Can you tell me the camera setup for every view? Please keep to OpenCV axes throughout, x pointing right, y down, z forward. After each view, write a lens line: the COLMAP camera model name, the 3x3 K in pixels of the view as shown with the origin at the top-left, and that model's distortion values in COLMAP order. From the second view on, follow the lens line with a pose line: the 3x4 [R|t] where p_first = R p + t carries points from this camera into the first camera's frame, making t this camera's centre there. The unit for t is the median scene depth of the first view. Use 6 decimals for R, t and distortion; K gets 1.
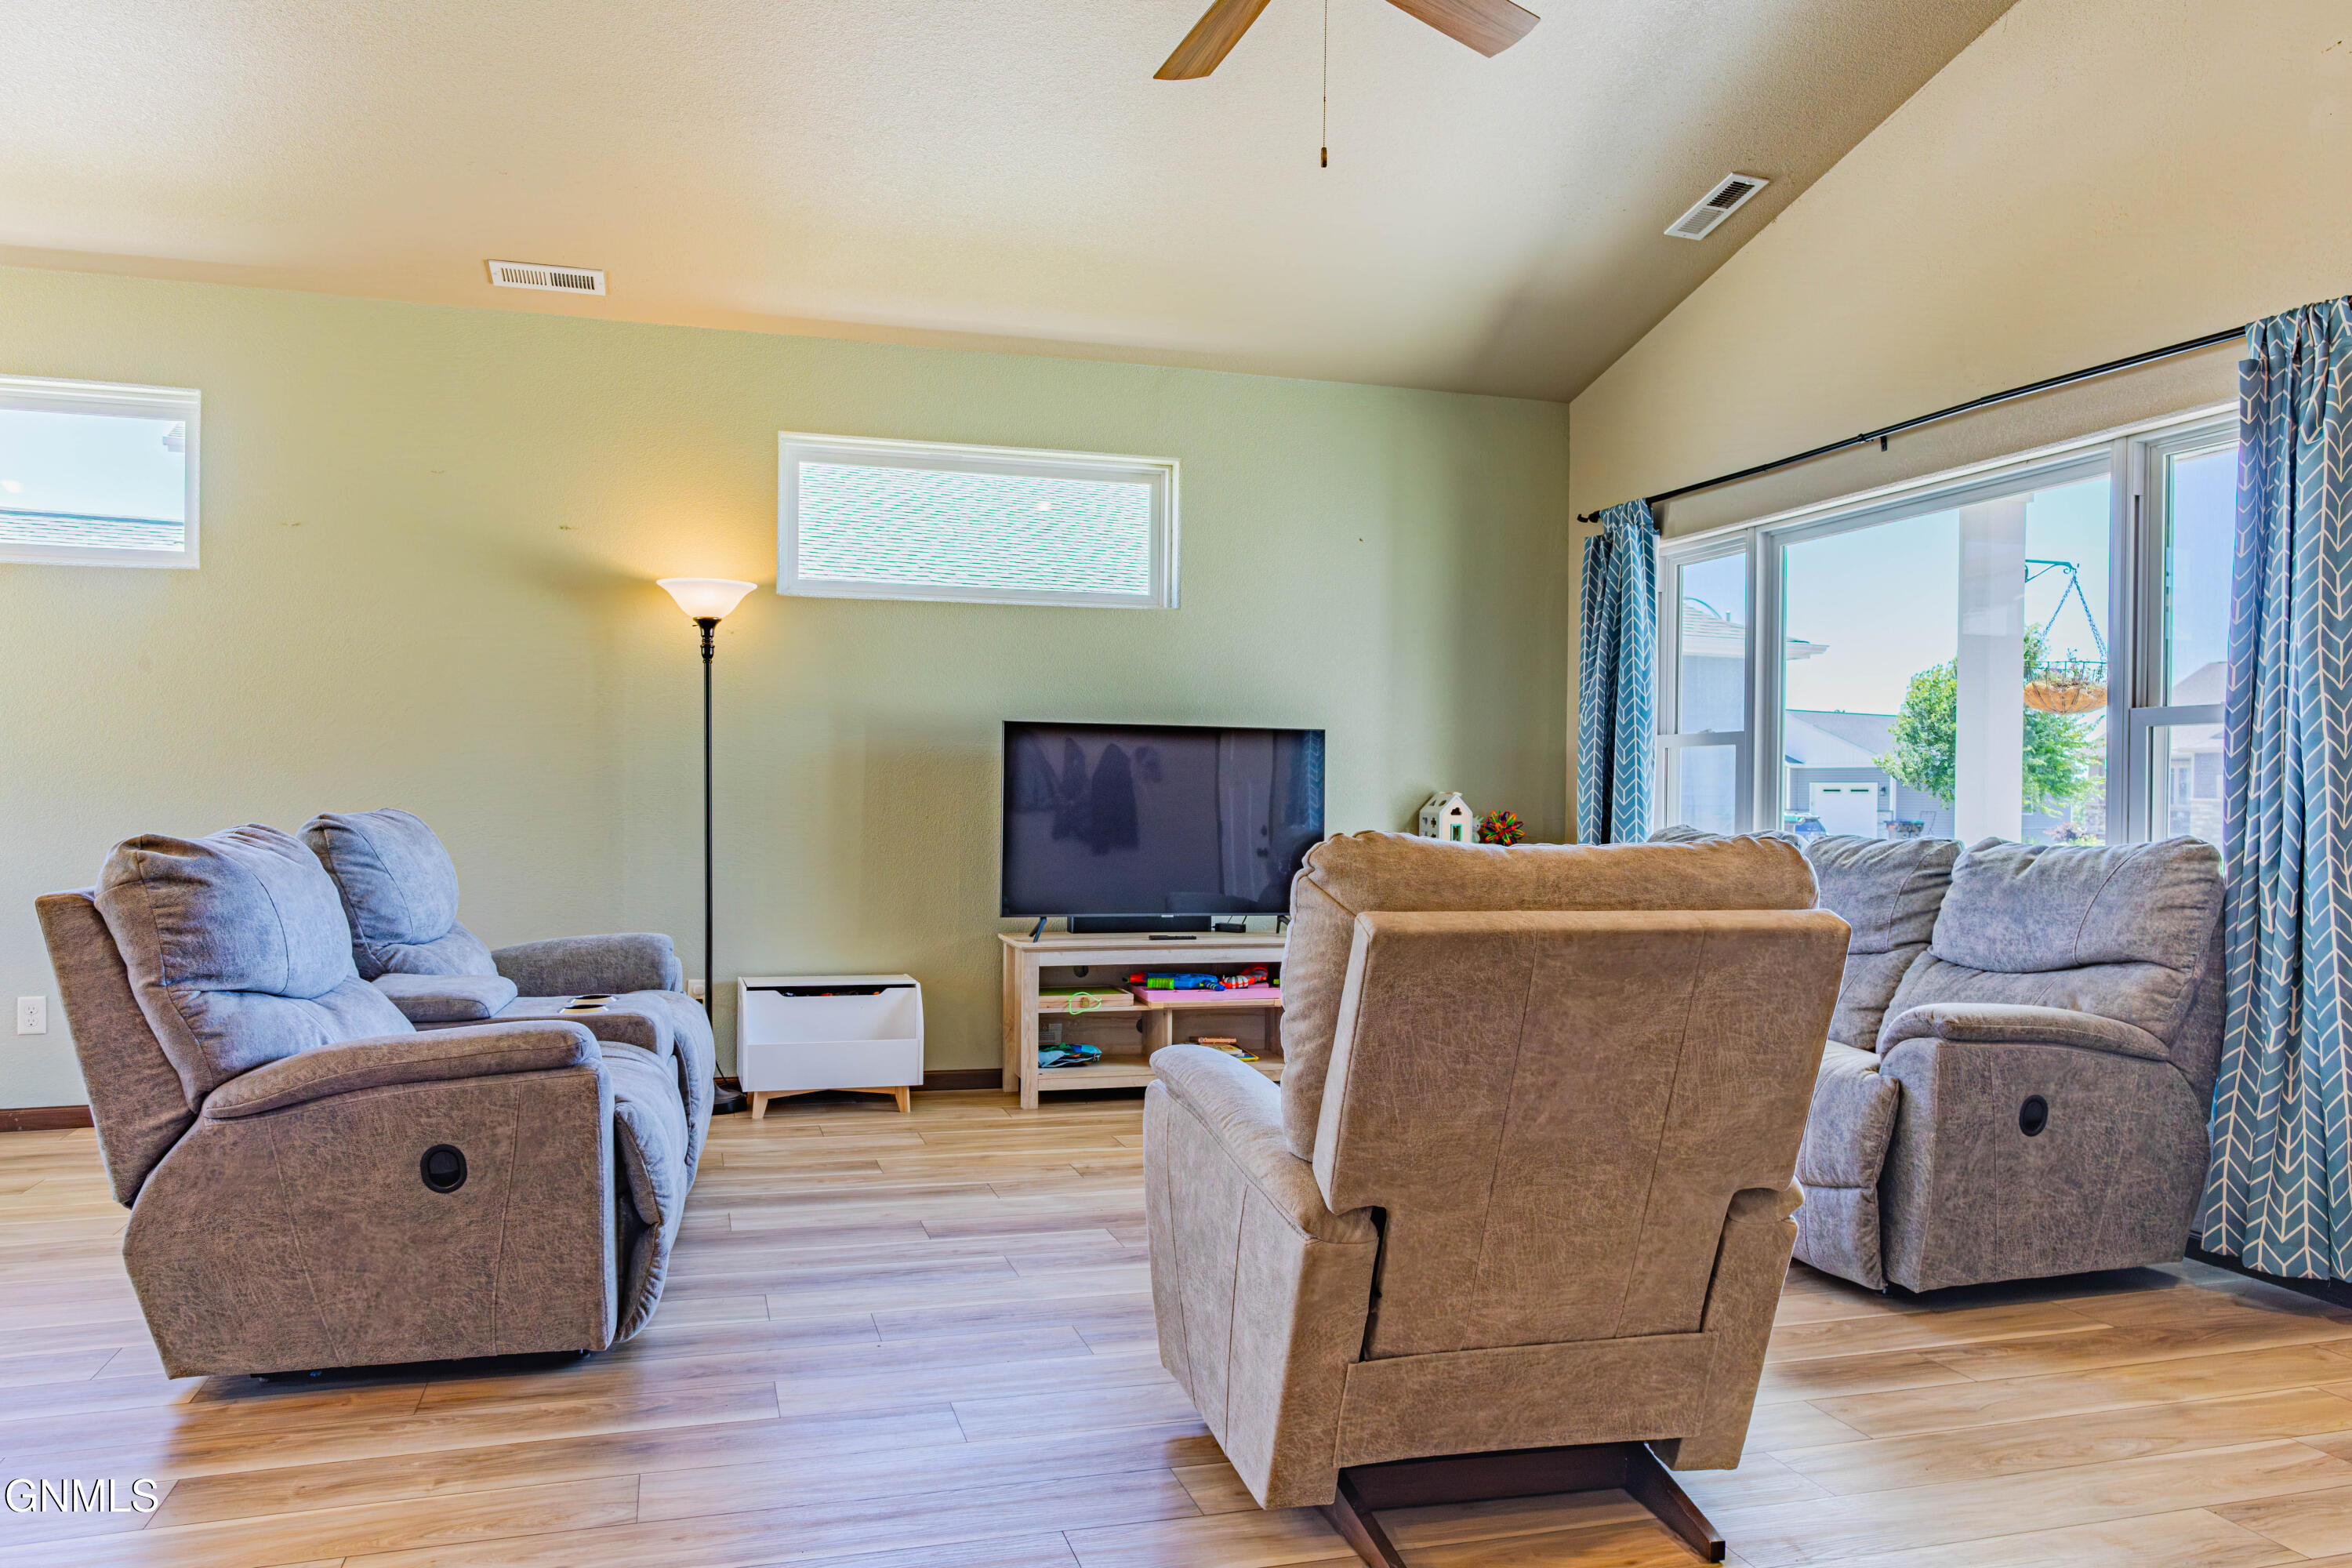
lens RADIAL K [[1587.5, 0, 1170.1], [0, 1587.5, 787.1], [0, 0, 1]] dist [0.019609, -0.012193]
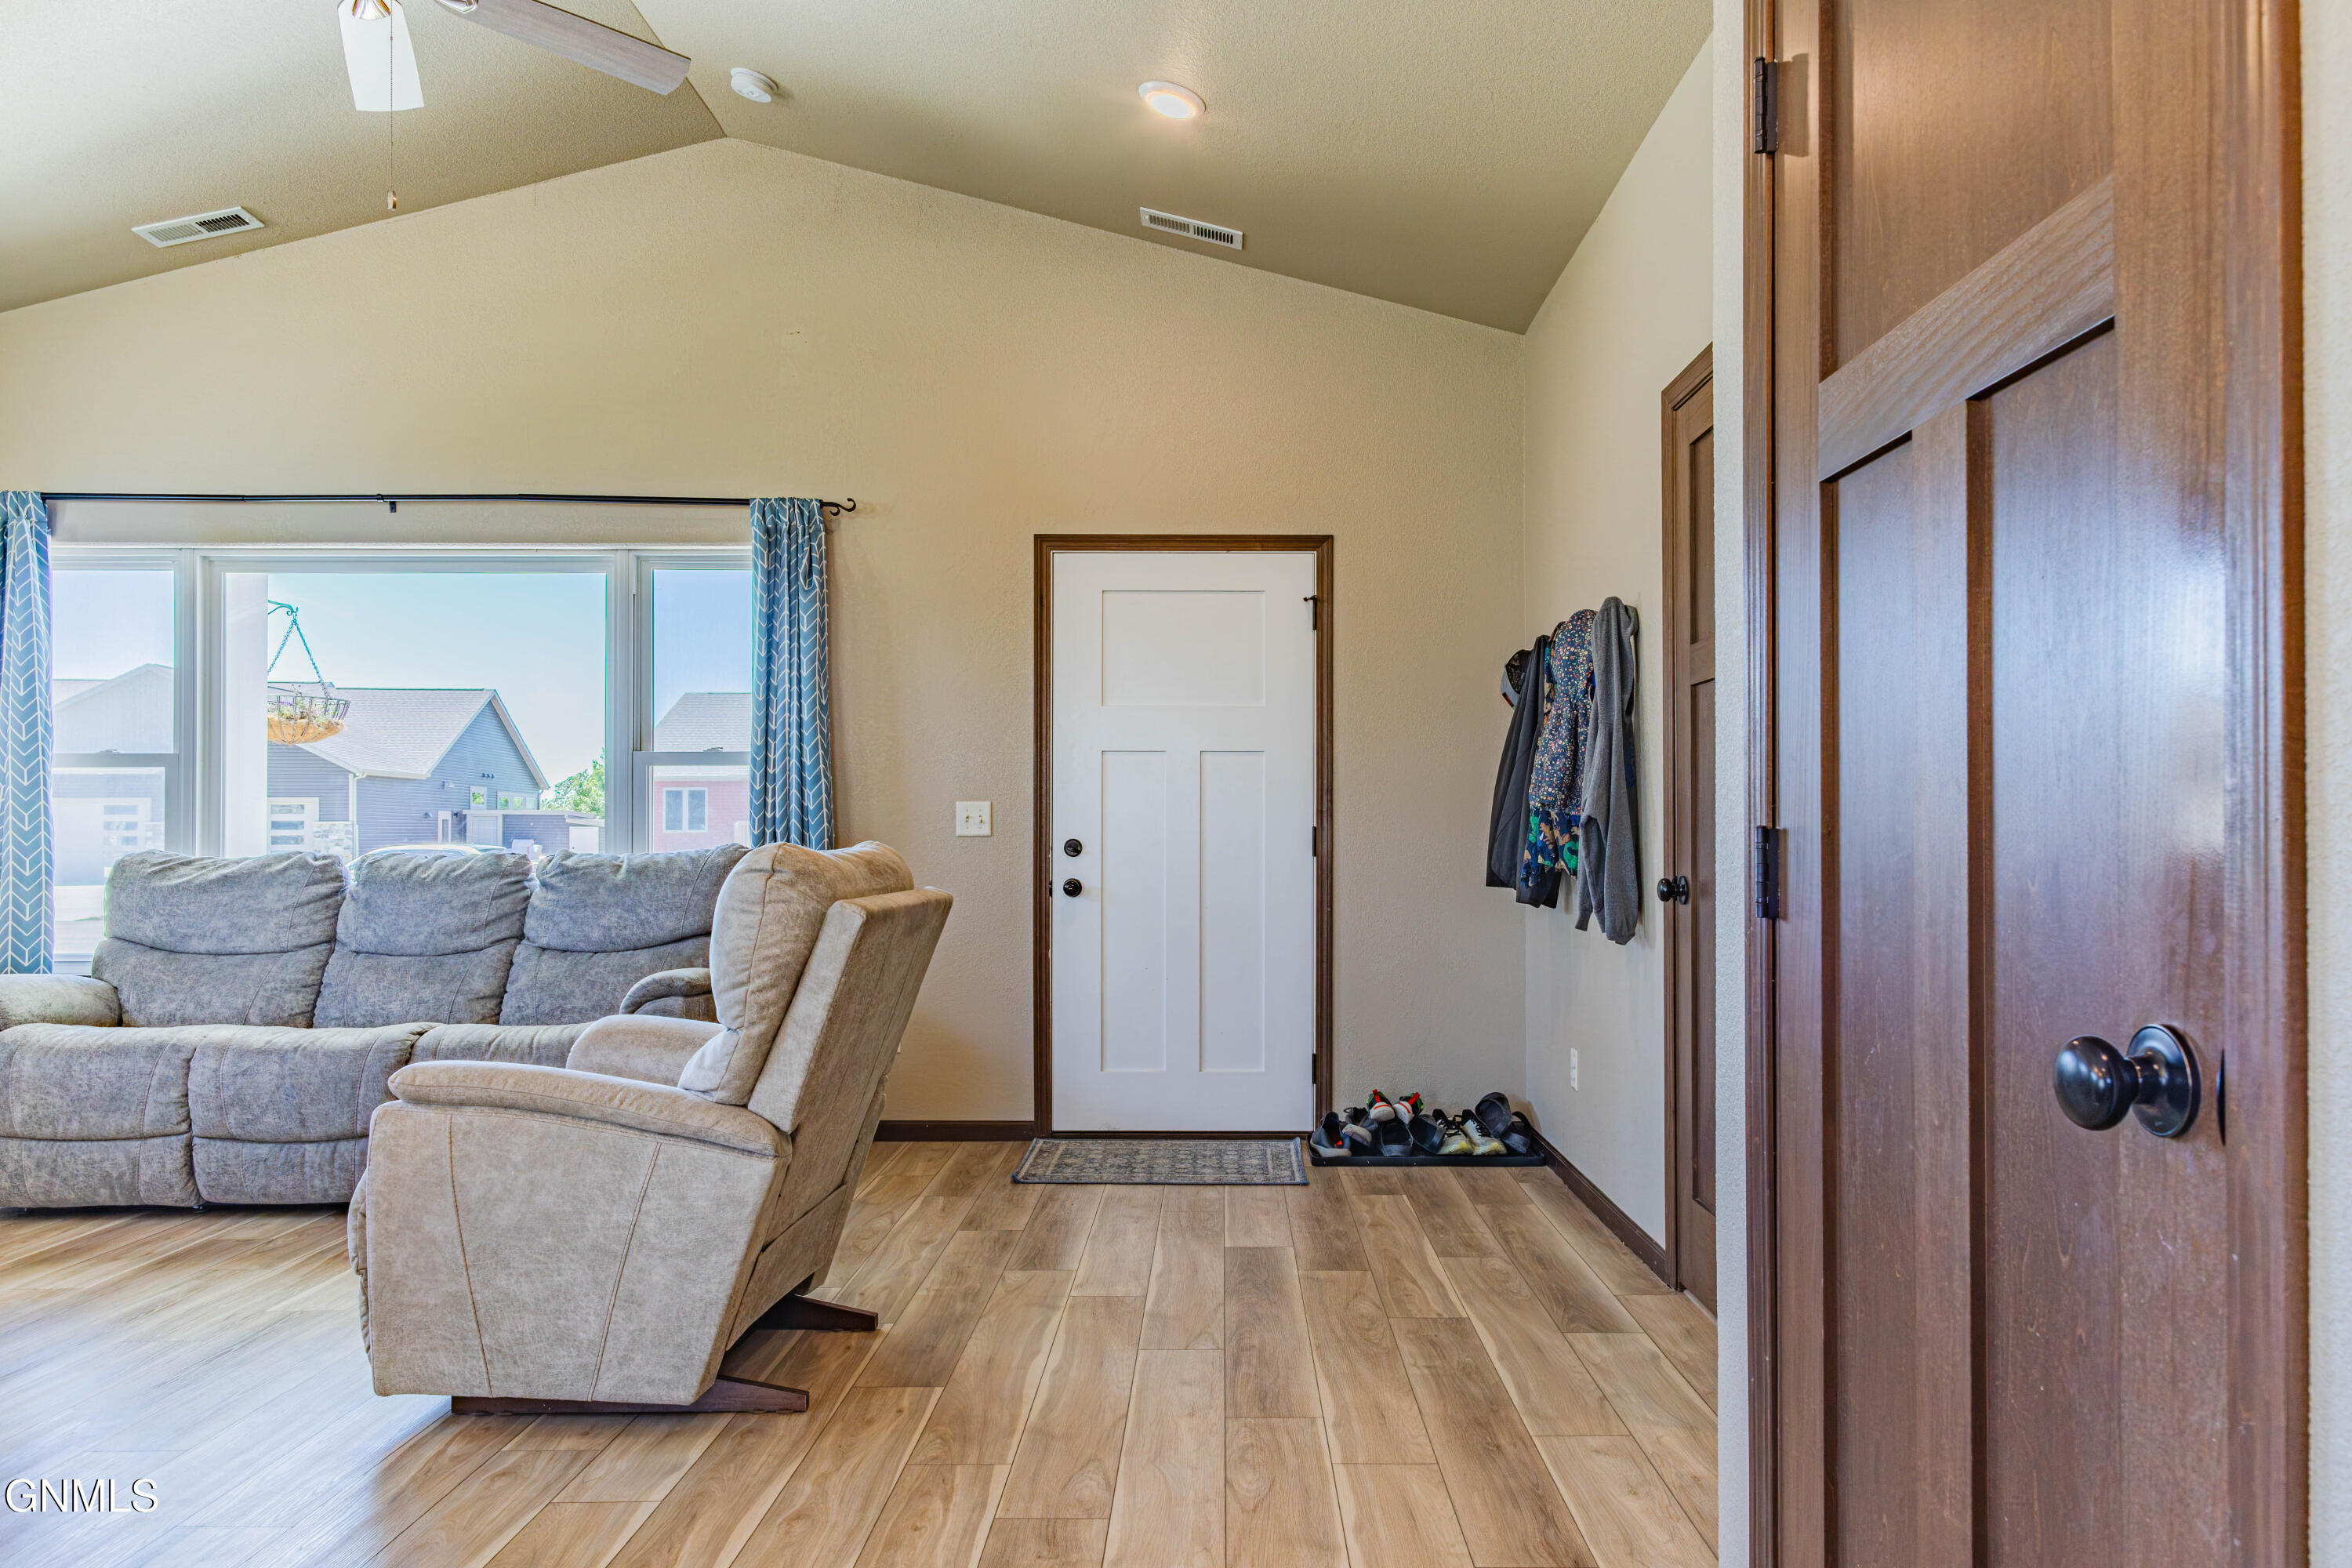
lens RADIAL K [[1587.5, 0, 1178.4], [0, 1587.5, 798.8], [0, 0, 1]] dist [0.019609, -0.012193]
pose [[0.308694, 0.005596, 0.951145, -0.506535], [0.001258, 0.999979, -0.006291, -0.000169], [-0.951160, 0.003138, 0.308681, 0.138122]]
